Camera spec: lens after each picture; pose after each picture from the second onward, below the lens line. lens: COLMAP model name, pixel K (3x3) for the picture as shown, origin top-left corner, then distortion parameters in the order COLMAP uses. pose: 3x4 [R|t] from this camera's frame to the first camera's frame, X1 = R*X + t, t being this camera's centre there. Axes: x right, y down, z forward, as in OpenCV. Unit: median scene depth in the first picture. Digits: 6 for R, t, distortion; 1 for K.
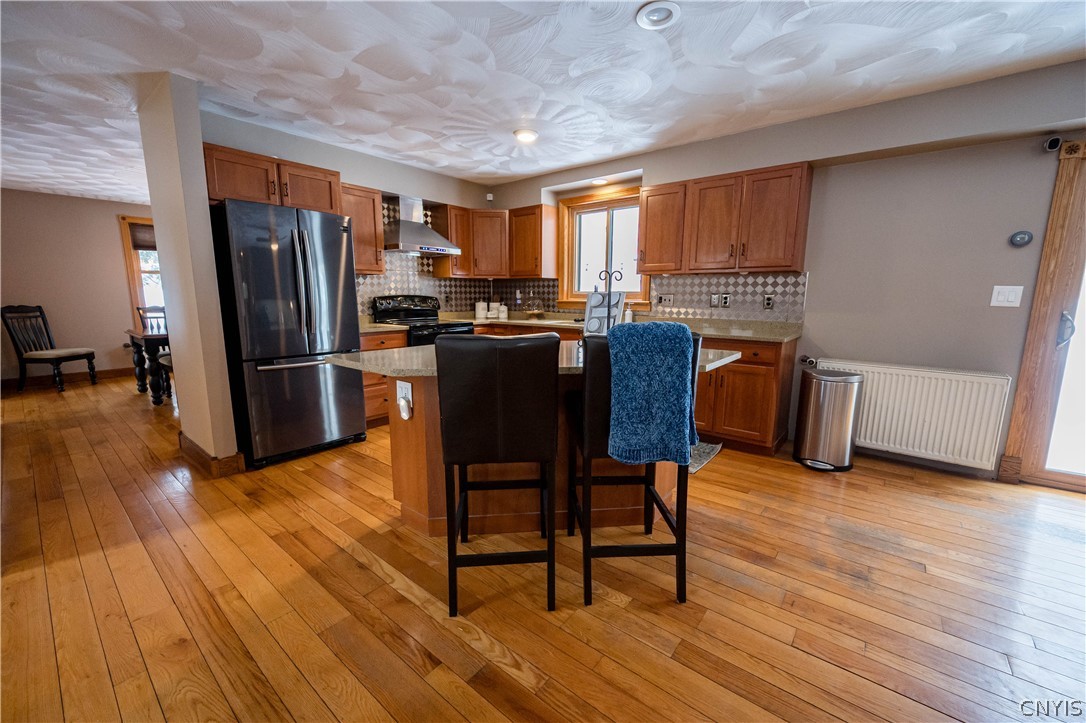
lens RADIAL K [[426.4, 0, 542.3], [0, 426.4, 364.1], [0, 0, 1]] dist [-0.000801, -0.000213]
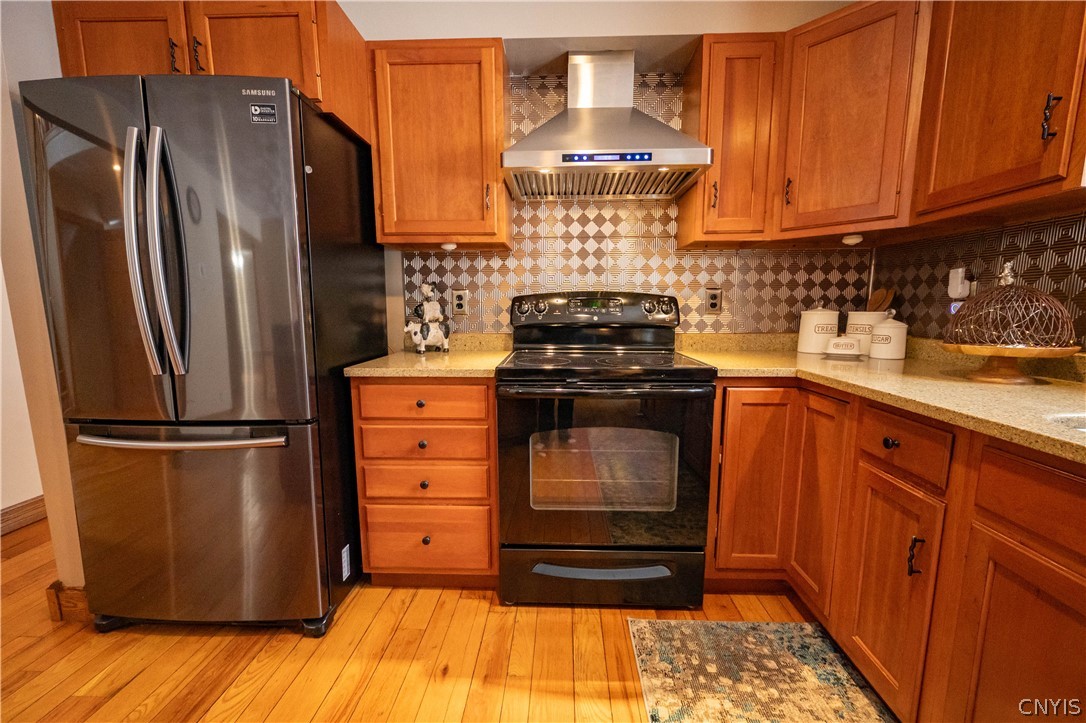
lens RADIAL K [[442.6, 0, 548.2], [0, 442.6, 370.8], [0, 0, 1]] dist [-0.000749, -0.000114]
pose [[0.605494, 0.113082, -0.787775, 0.020893], [-0.124514, 0.991124, 0.046569, -0.090770], [0.786049, 0.069892, 0.614201, 0.648617]]
